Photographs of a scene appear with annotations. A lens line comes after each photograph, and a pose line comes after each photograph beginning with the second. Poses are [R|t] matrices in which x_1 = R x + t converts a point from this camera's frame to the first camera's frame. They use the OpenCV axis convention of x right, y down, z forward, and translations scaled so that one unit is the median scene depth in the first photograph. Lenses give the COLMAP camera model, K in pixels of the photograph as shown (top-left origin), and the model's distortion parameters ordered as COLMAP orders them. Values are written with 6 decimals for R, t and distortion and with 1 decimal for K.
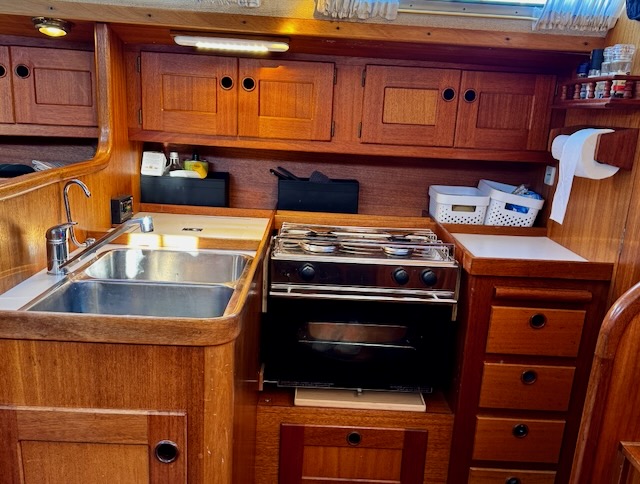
lens RADIAL K [[622.6, 0, 321.3], [0, 622.6, 287.0], [0, 0, 1]] dist [0.038193, -0.016392]
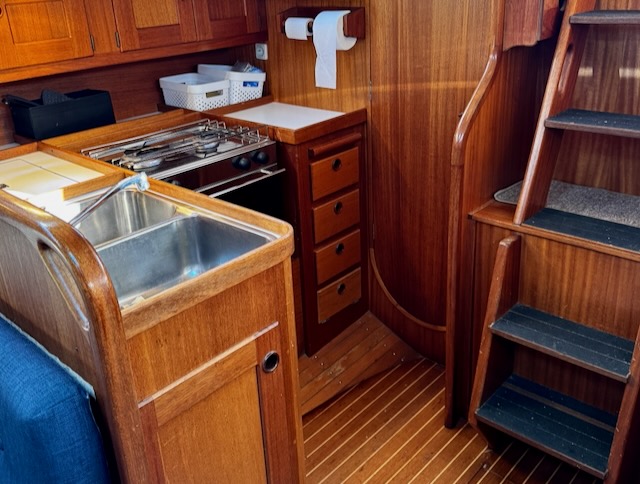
lens RADIAL K [[615.1, 0, 319.9], [0, 615.1, 209.3], [0, 0, 1]] dist [0.161530, -0.339020]
pose [[0.679101, -0.347806, 0.646416, -0.537763], [0.285273, 0.936449, 0.204162, -0.129522], [-0.676344, 0.045758, 0.735163, 0.071522]]
